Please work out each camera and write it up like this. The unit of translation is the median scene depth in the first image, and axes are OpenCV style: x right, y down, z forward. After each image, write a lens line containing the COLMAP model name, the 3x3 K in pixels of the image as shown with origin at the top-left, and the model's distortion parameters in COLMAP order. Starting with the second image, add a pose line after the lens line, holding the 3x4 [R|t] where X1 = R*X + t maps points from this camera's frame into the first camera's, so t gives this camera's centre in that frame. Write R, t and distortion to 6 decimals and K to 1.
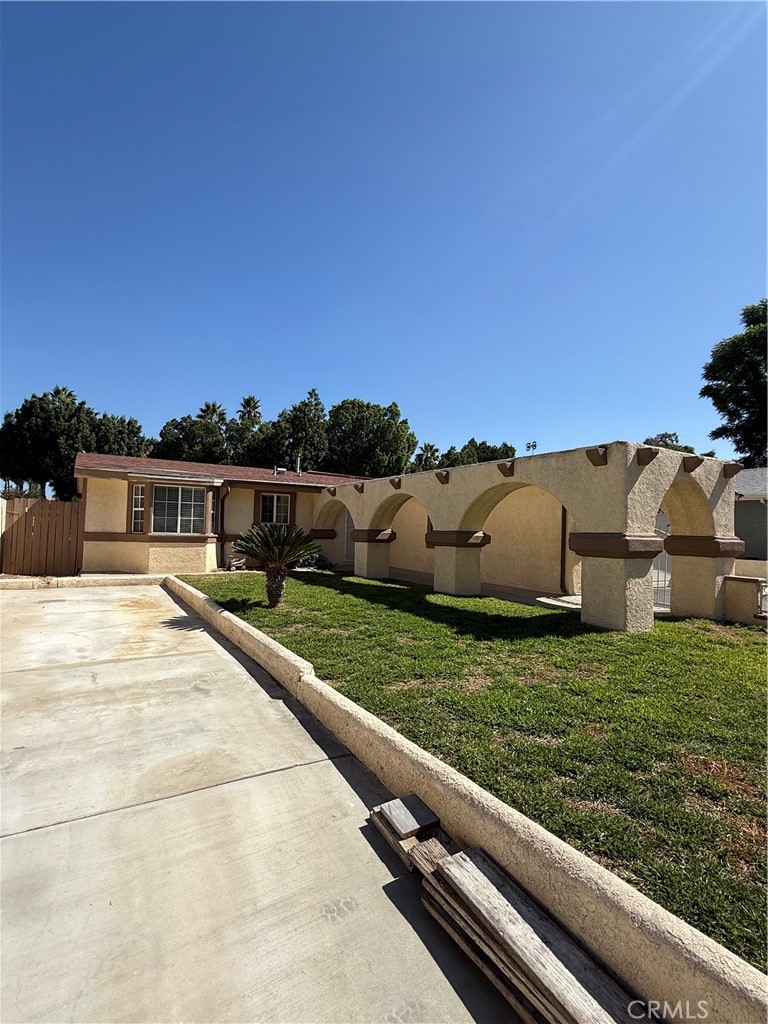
lens RADIAL K [[497.1, 0, 384.0], [0, 497.1, 512.0], [0, 0, 1]] dist [0.000568, 0.001198]
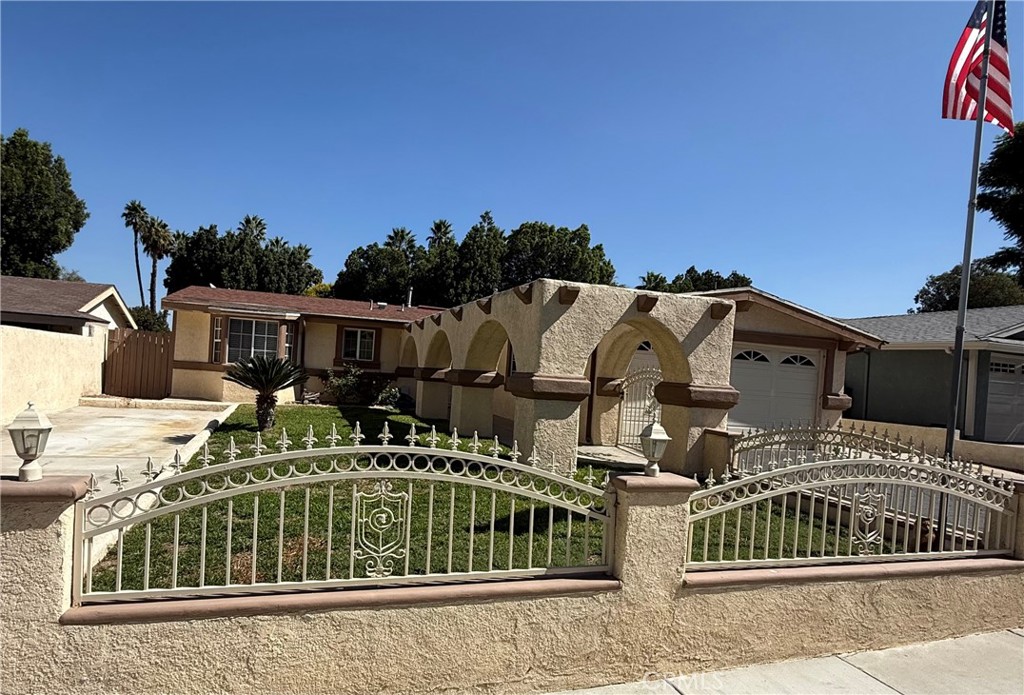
lens RADIAL K [[589.5, 0, 474.1], [0, 589.5, 382.0], [0, 0, 1]] dist [-0.000082, -0.001098]
pose [[0.968140, 0.041825, -0.246890, 0.303000], [-0.030259, 0.998268, 0.050459, 0.002231], [0.248573, -0.041380, 0.967729, -0.071723]]
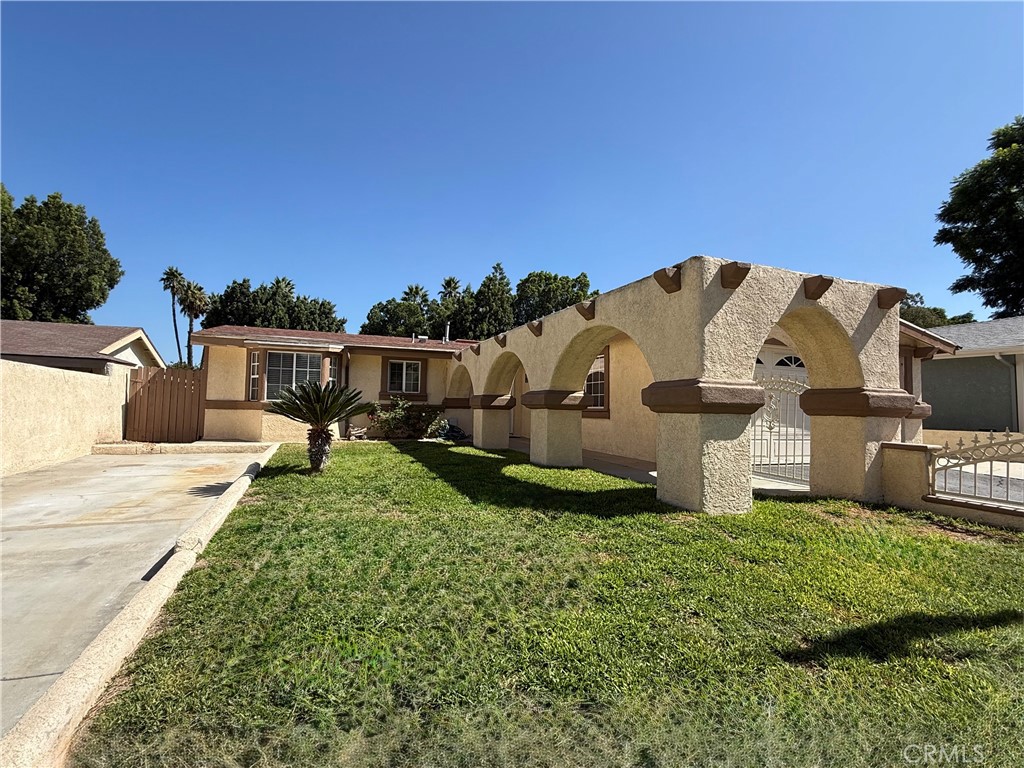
lens RADIAL K [[497.1, 0, 512.0], [0, 497.1, 384.0], [0, 0, 1]] dist [0.000568, 0.001198]
pose [[0.984412, -0.014036, -0.175319, 0.156959], [0.011212, 0.999791, -0.017090, 0.027761], [0.175522, 0.014858, 0.984363, 0.103967]]
